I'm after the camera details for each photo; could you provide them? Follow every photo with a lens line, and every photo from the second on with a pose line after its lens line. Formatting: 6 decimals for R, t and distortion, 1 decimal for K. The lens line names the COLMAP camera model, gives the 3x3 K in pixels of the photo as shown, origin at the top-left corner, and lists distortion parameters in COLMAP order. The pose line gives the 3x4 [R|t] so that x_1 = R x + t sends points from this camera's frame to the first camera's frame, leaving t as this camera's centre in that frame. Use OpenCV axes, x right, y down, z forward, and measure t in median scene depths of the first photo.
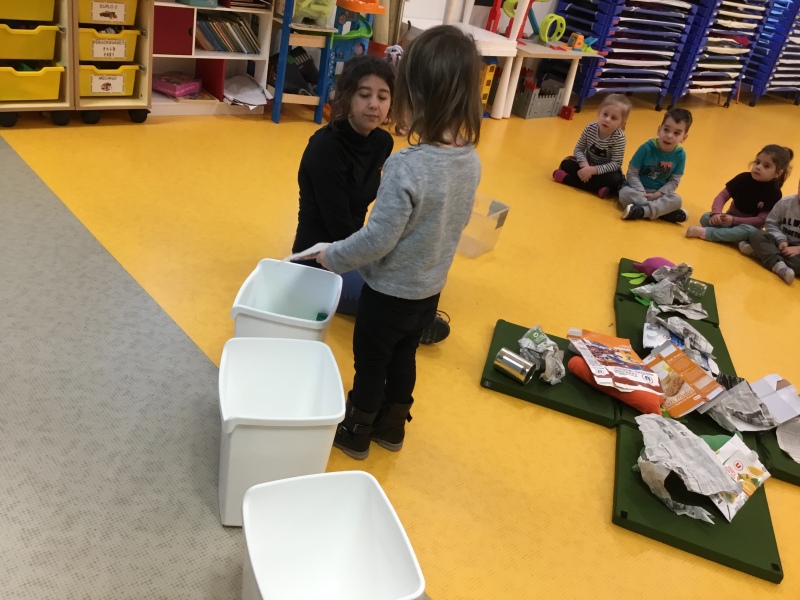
lens RADIAL K [[718.7, 0, 400.0], [0, 718.7, 300.0], [0, 0, 1]] dist [0.078666, -0.129807]
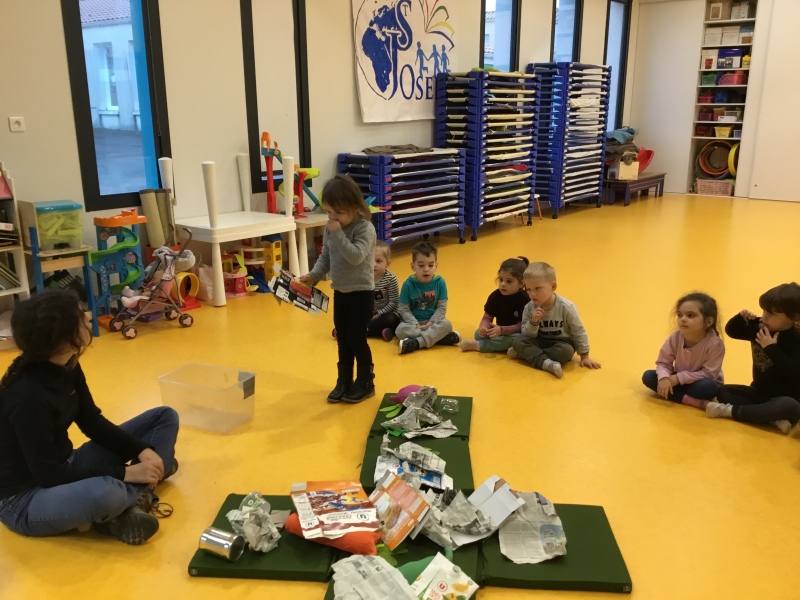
lens RADIAL K [[711.2, 0, 400.0], [0, 711.2, 300.0], [0, 0, 1]] dist [0.128282, -0.234131]
pose [[0.962898, -0.238680, 0.125932, 0.221169], [0.260812, 0.942912, -0.207110, 0.030131], [-0.069309, 0.232270, 0.970179, -0.012932]]
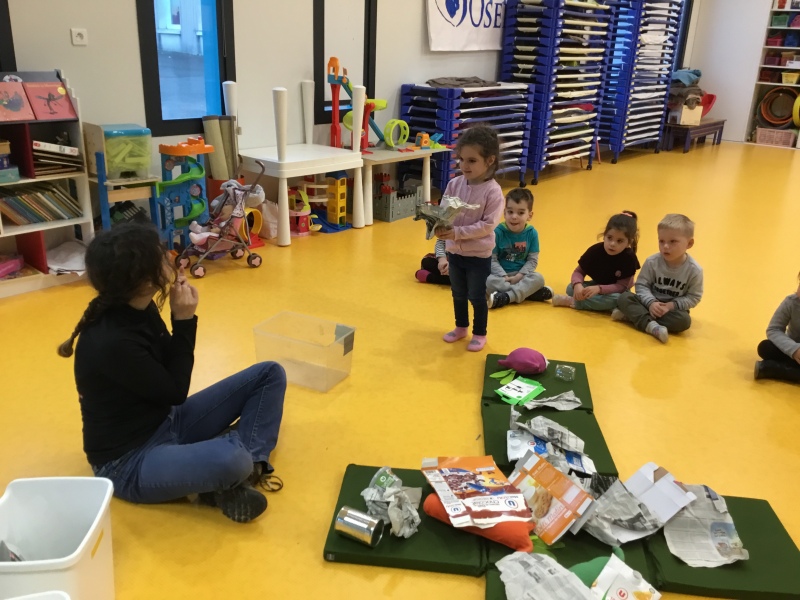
lens RADIAL K [[711.2, 0, 400.0], [0, 711.2, 300.0], [0, 0, 1]] dist [0.128282, -0.234131]
pose [[0.974416, -0.204256, 0.093771, 0.116824], [0.215114, 0.968448, -0.125833, -0.032897], [-0.065110, 0.142785, 0.987610, 0.072892]]
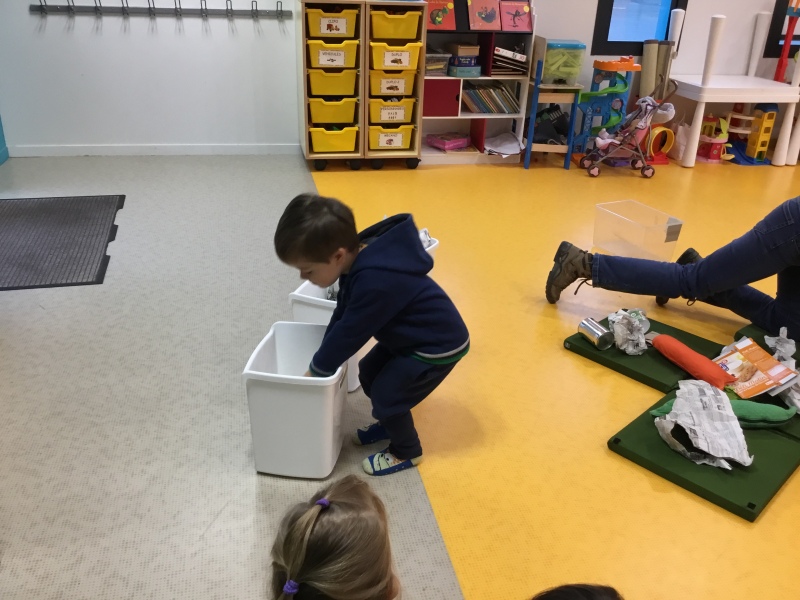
lens RADIAL K [[711.2, 0, 400.0], [0, 711.2, 300.0], [0, 0, 1]] dist [0.128282, -0.234131]
pose [[0.863875, 0.057713, -0.500389, 0.294737], [-0.118666, 0.988772, -0.090825, 0.114441], [0.489529, 0.137840, 0.861024, -0.086855]]
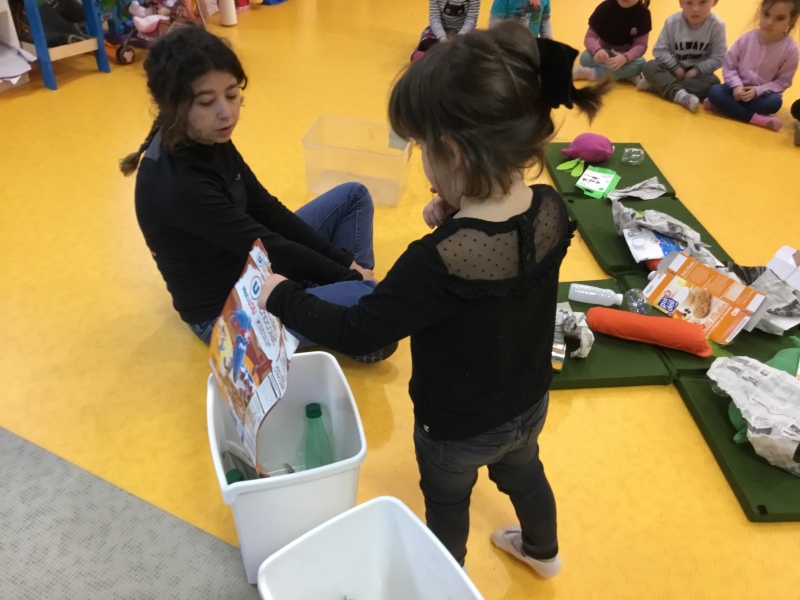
lens RADIAL K [[728.4, 0, 400.0], [0, 728.4, 300.0], [0, 0, 1]] dist [0.011488, 0.008227]
pose [[0.916954, -0.346511, 0.197801, -0.080978], [0.302034, 0.926760, 0.223365, -0.124602], [-0.260712, -0.145073, 0.954454, 0.176679]]
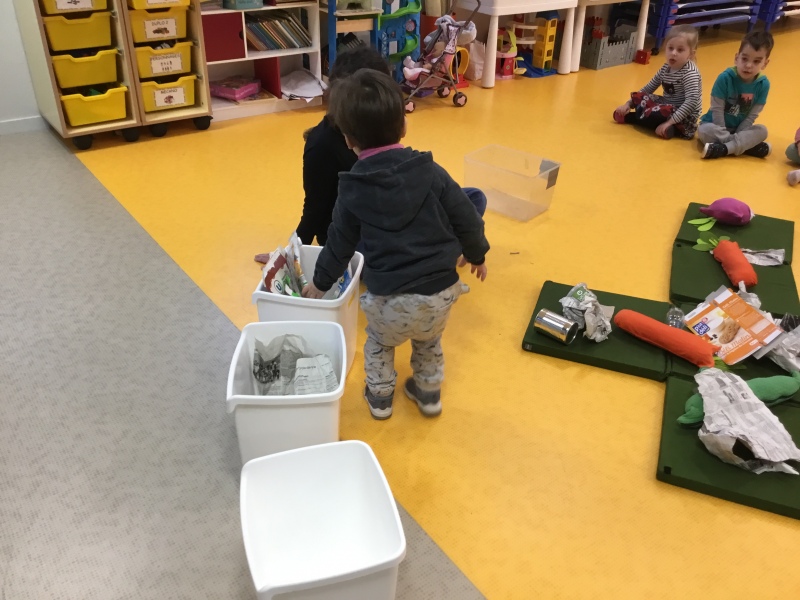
lens RADIAL K [[711.2, 0, 400.0], [0, 711.2, 300.0], [0, 0, 1]] dist [0.128282, -0.234131]
pose [[0.981587, -0.095955, -0.165168, 0.074354], [0.100915, 0.994654, 0.021889, 0.008481], [0.162185, -0.038154, 0.986023, 0.004841]]
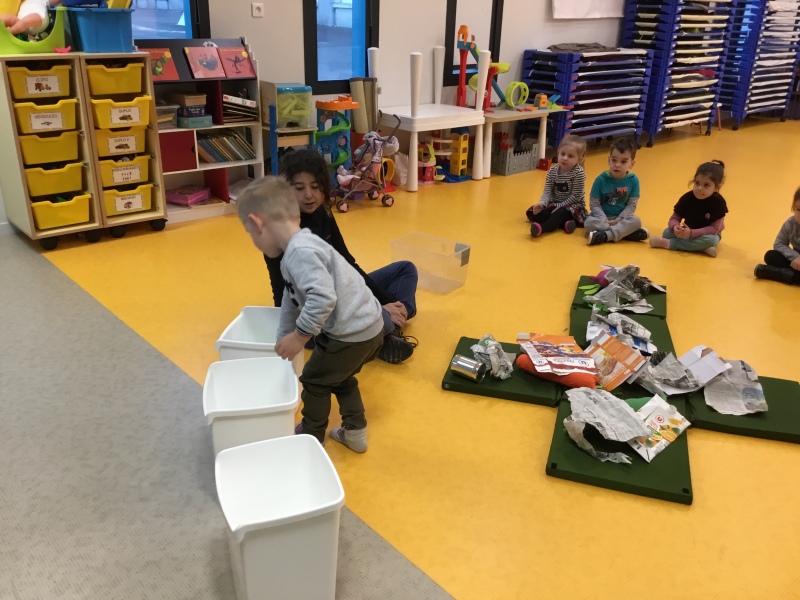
lens RADIAL K [[711.2, 0, 400.0], [0, 711.2, 300.0], [0, 0, 1]] dist [0.128282, -0.234131]
pose [[0.985504, -0.155515, -0.067793, 0.093872], [0.146737, 0.981939, -0.119434, 0.067843], [0.085142, 0.107755, 0.990525, -0.120959]]
